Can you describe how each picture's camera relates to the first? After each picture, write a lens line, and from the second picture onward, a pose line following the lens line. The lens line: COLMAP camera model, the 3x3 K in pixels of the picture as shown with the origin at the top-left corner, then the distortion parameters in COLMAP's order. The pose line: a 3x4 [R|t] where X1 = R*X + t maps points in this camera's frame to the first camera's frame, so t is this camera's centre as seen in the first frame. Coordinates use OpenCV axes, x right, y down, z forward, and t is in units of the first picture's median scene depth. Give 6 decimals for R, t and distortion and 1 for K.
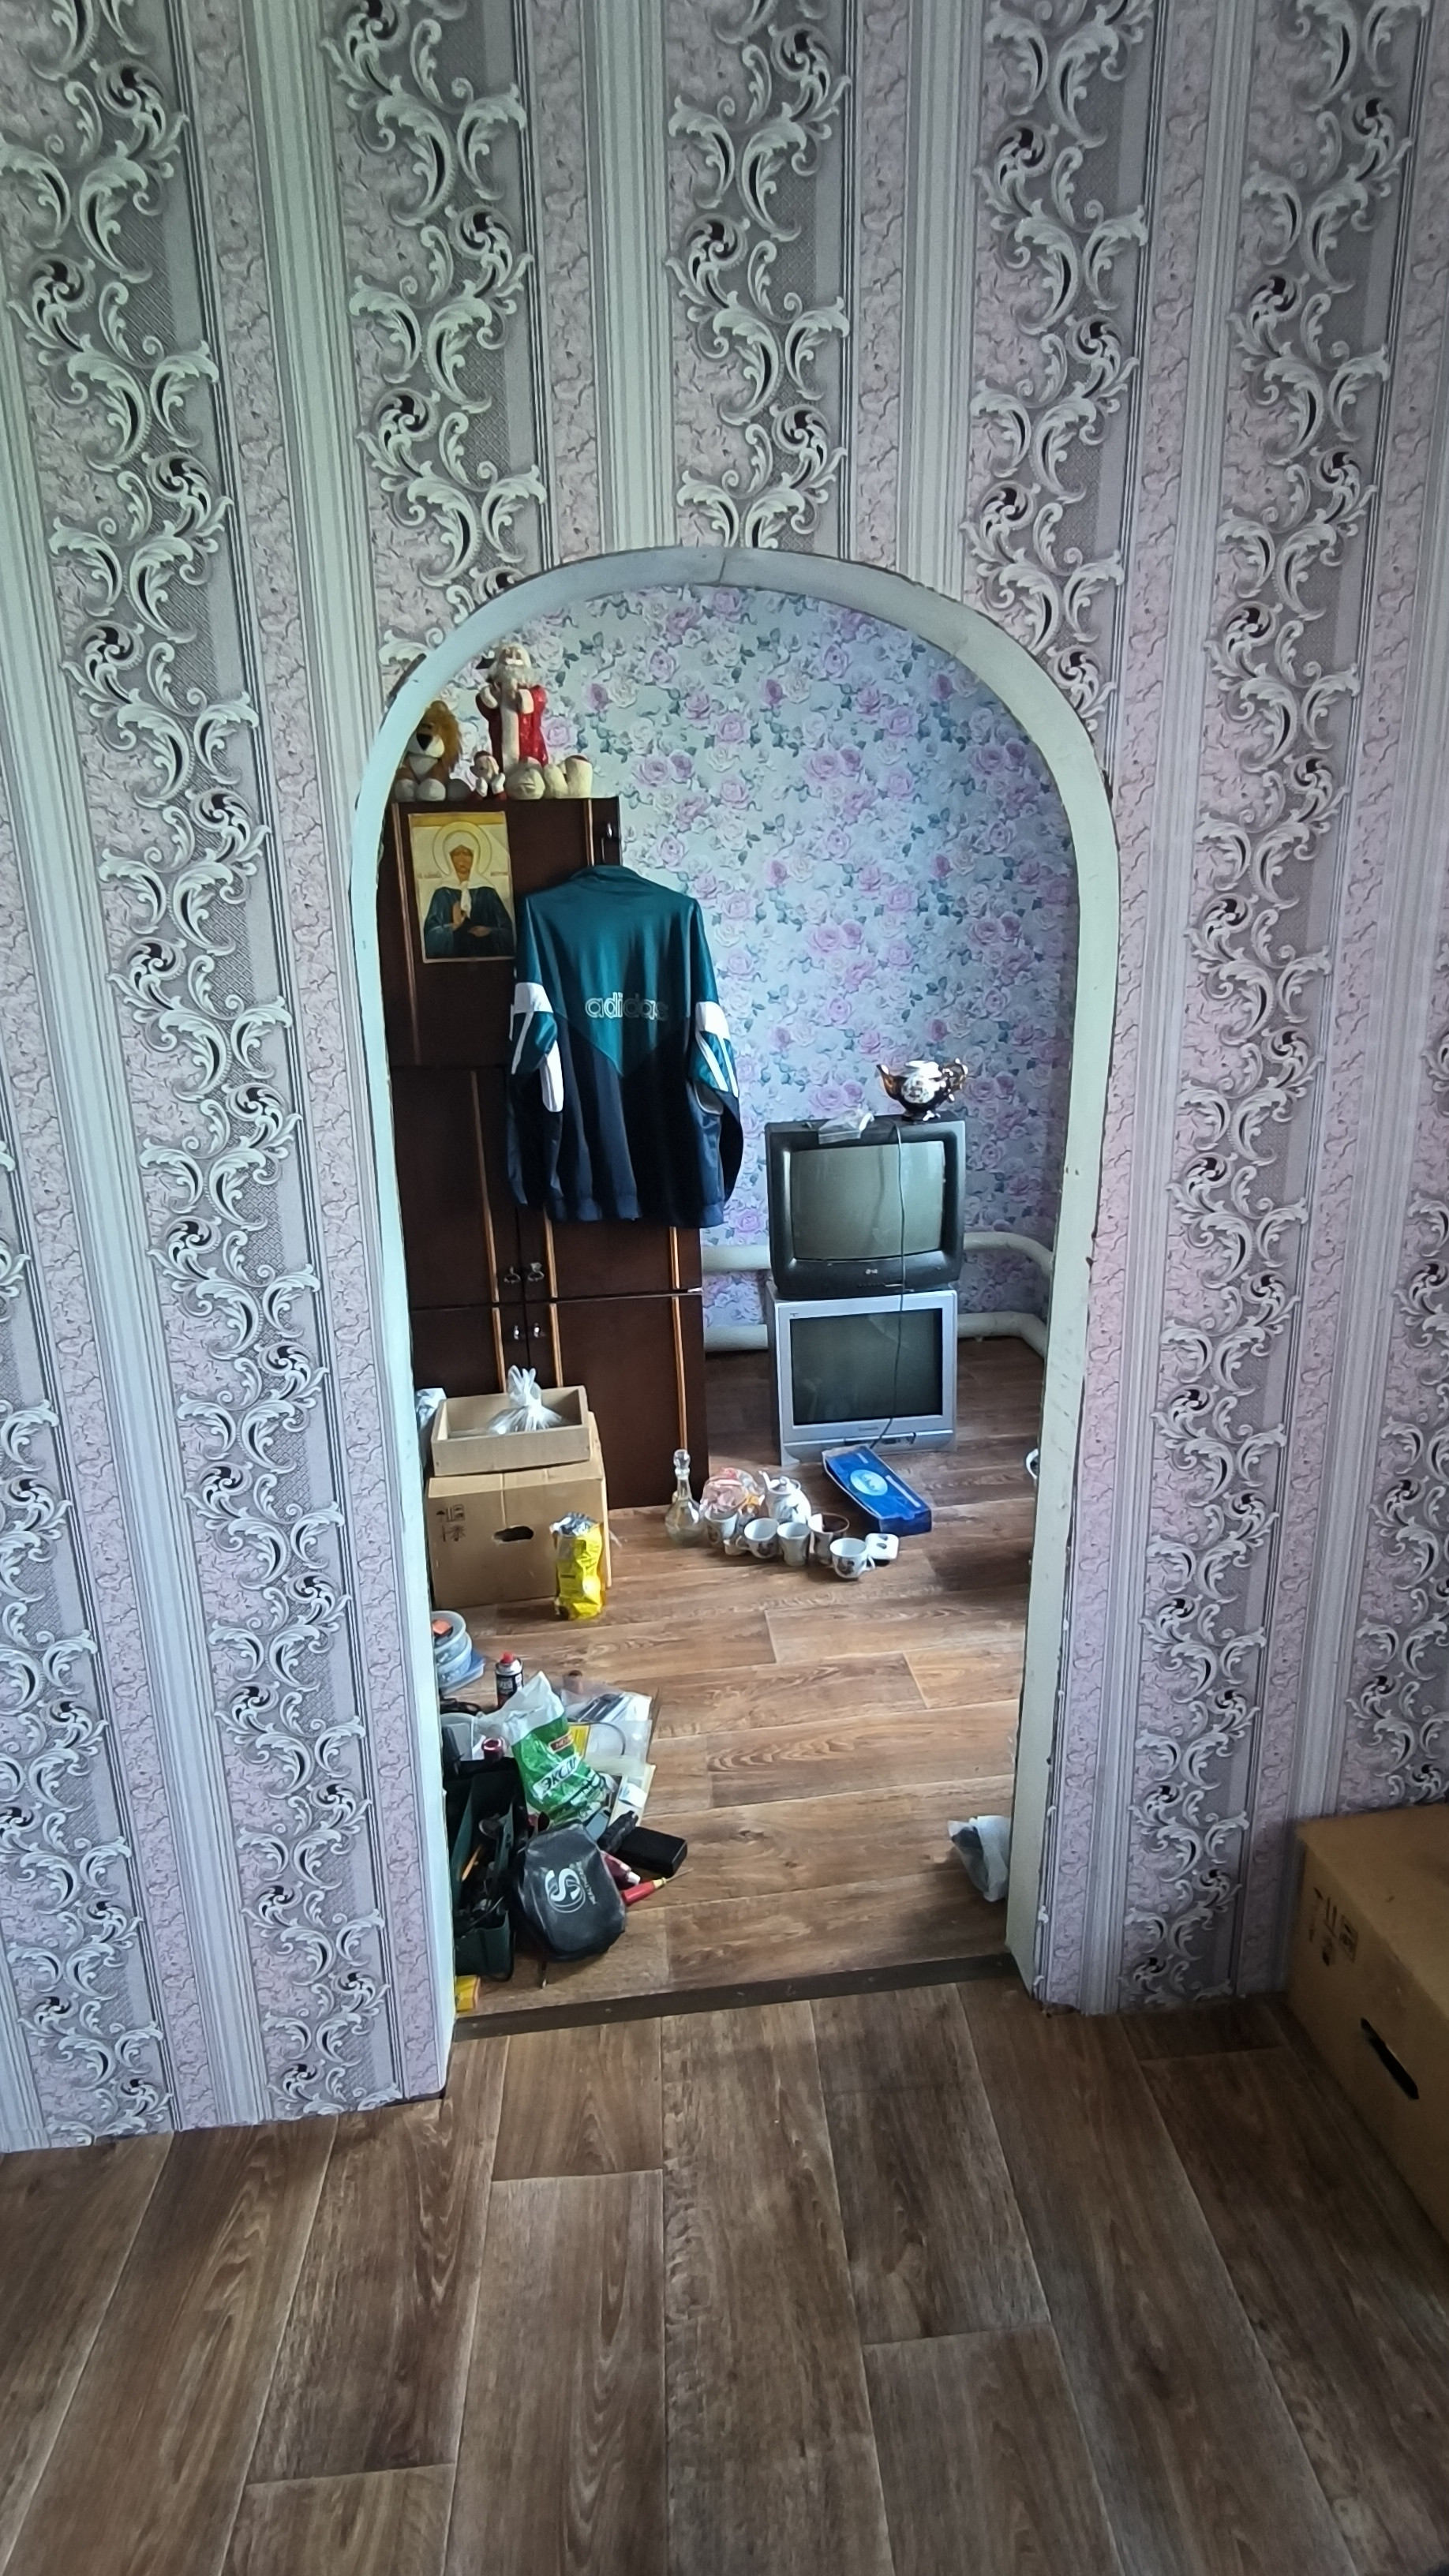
lens RADIAL K [[1178.1, 0, 720.0], [0, 1178.1, 1277.8], [0, 0, 1]] dist [0.002786, -0.000094]
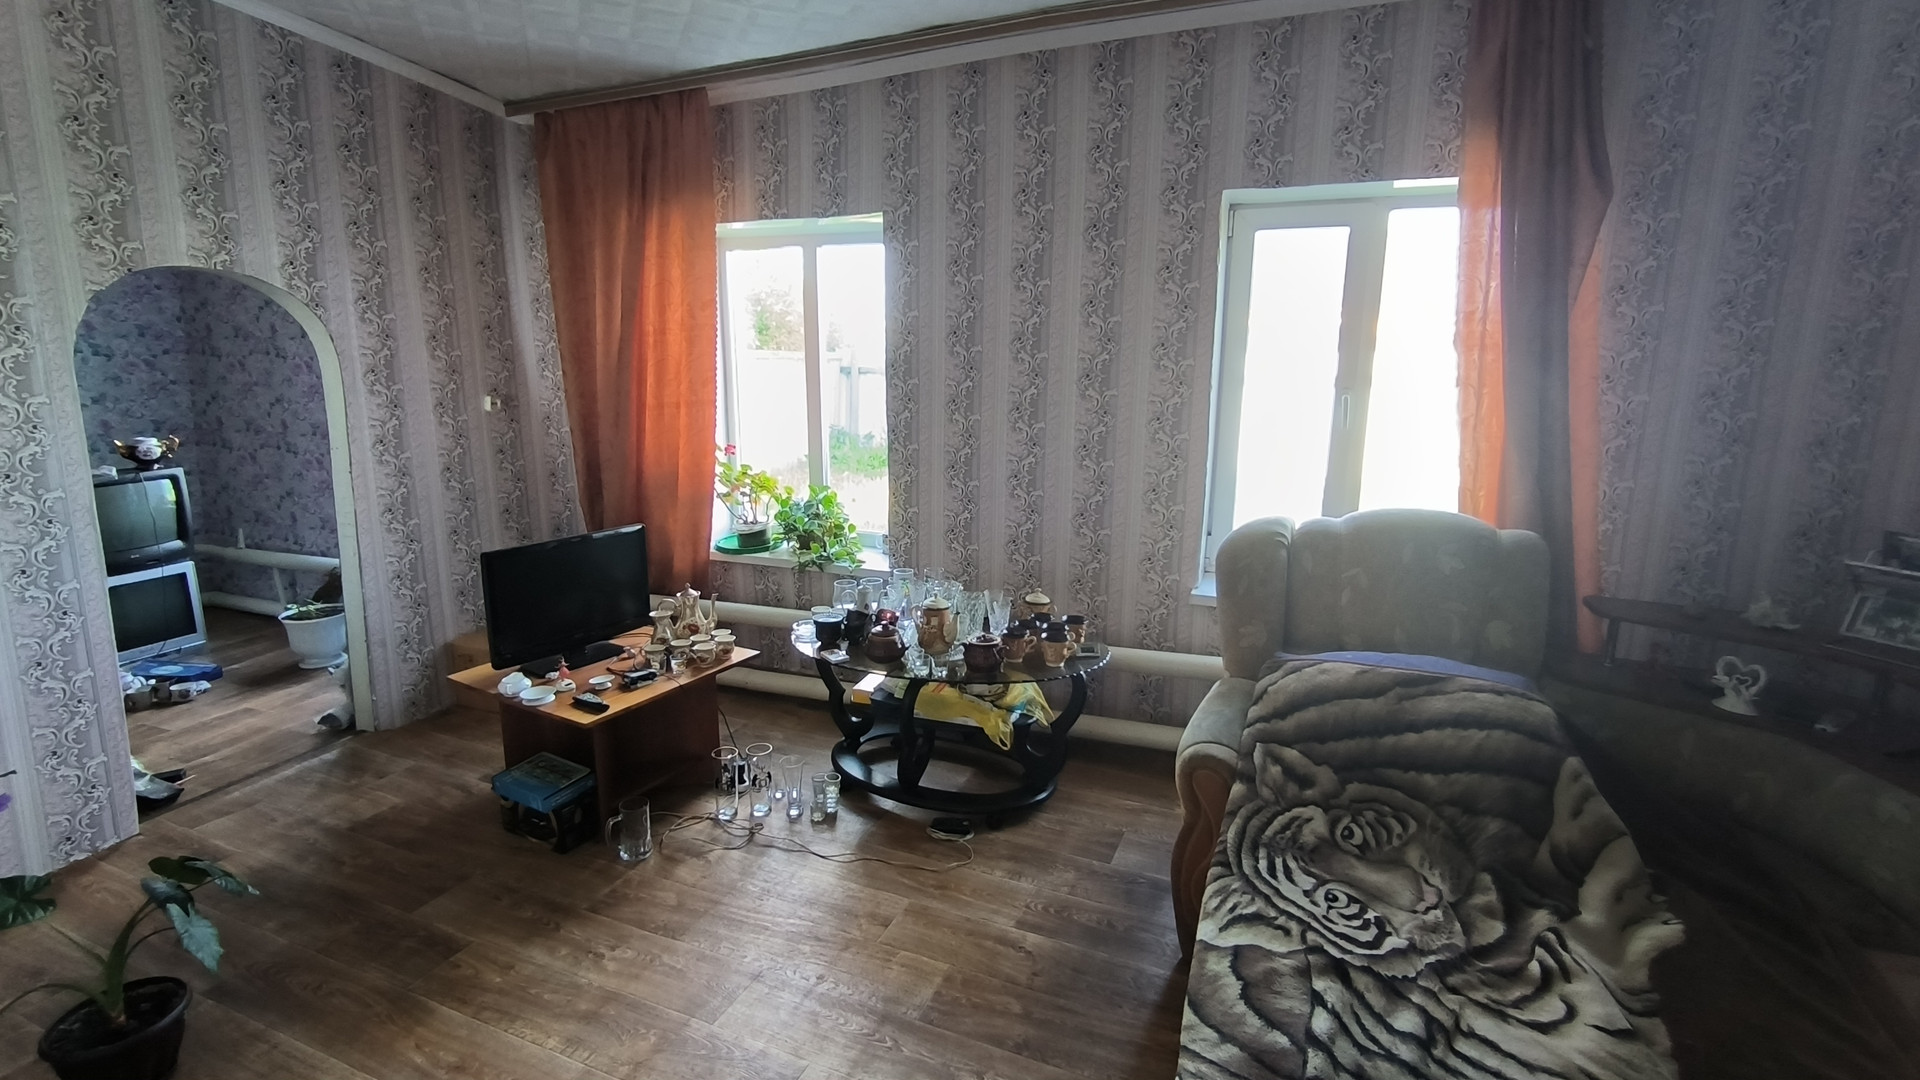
lens RADIAL K [[878.1, 0, 956.5], [0, 878.1, 525.7], [0, 0, 1]] dist [0.002786, -0.000094]
pose [[0.448660, -0.129682, 0.884244, -0.537151], [0.223361, 0.974288, 0.029555, 0.208824], [-0.865341, 0.184245, 0.466089, -0.767526]]
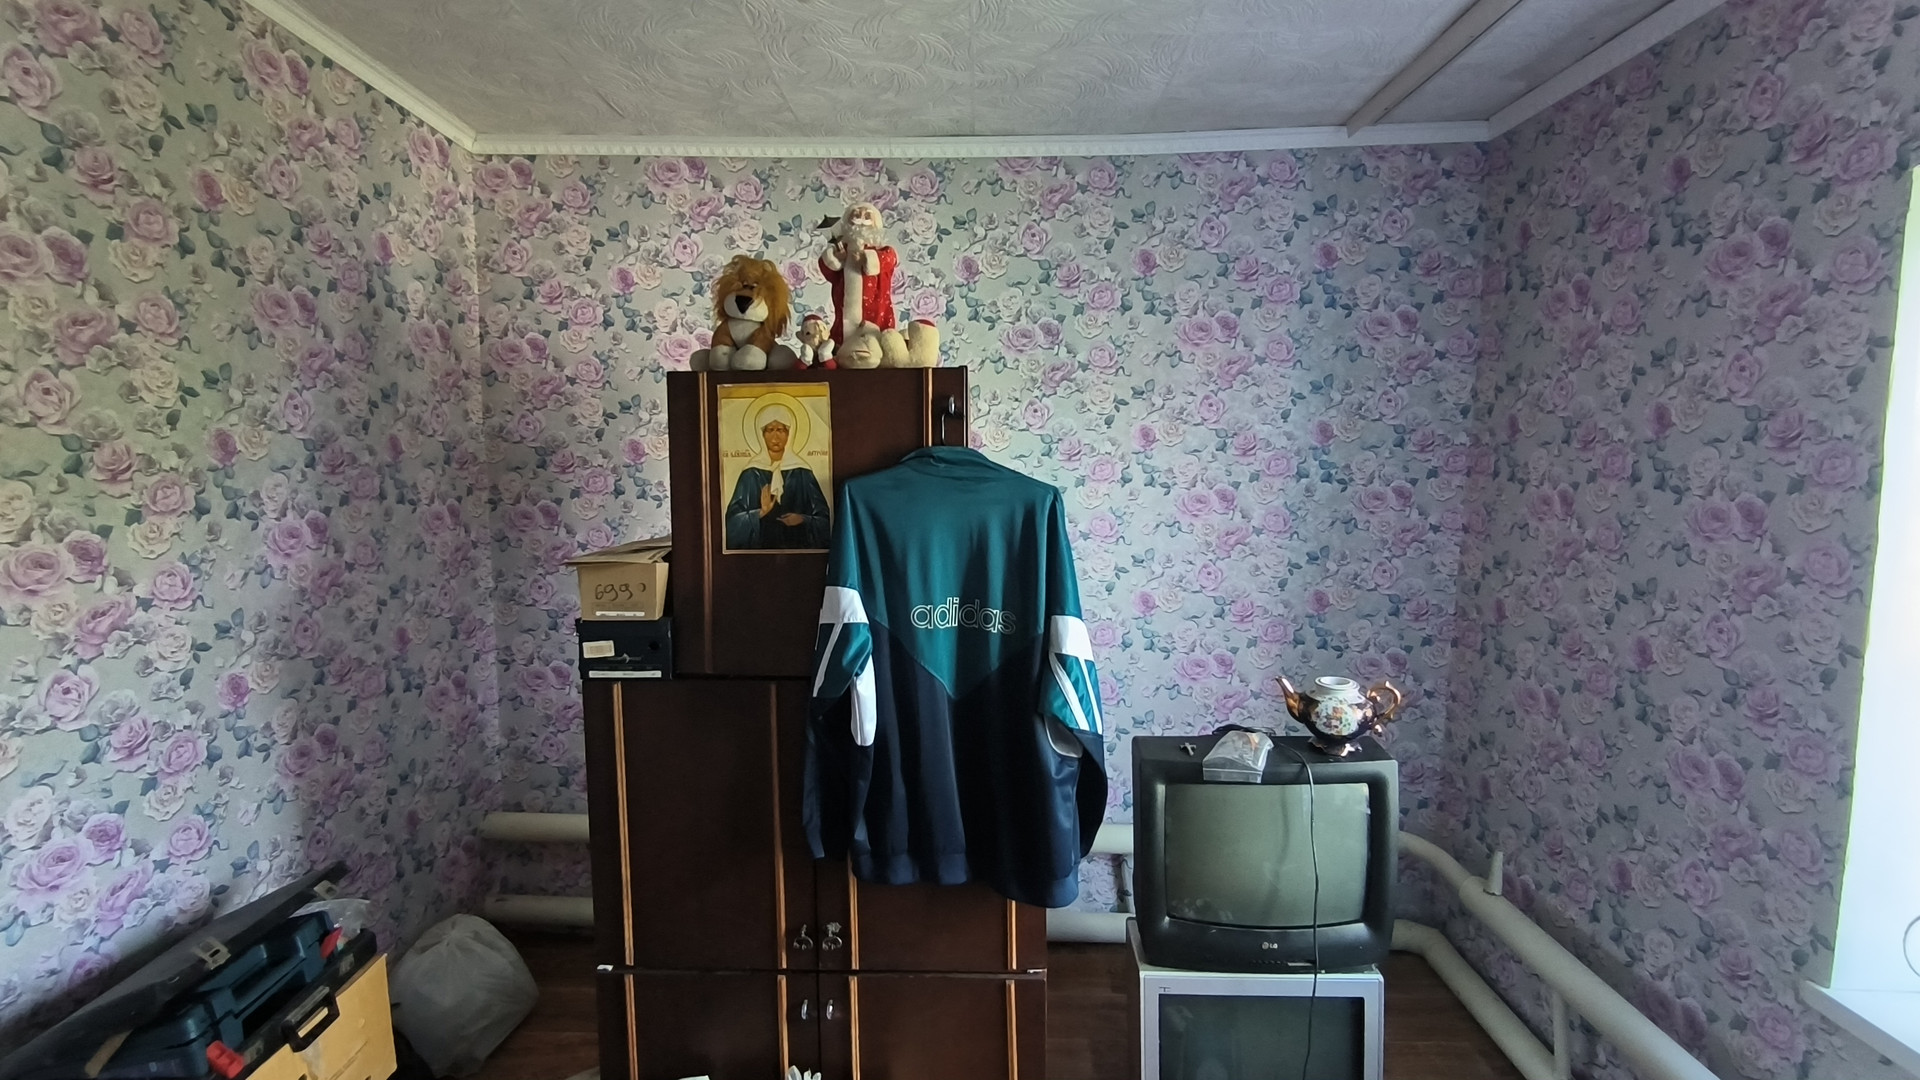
lens RADIAL K [[878.1, 0, 931.4], [0, 878.1, 534.9], [0, 0, 1]] dist [0.002786, -0.000094]
pose [[0.986053, 0.034804, -0.162751, -0.006102], [-0.064560, 0.981307, -0.181298, -0.170148], [0.153399, 0.189276, 0.969868, 0.401911]]
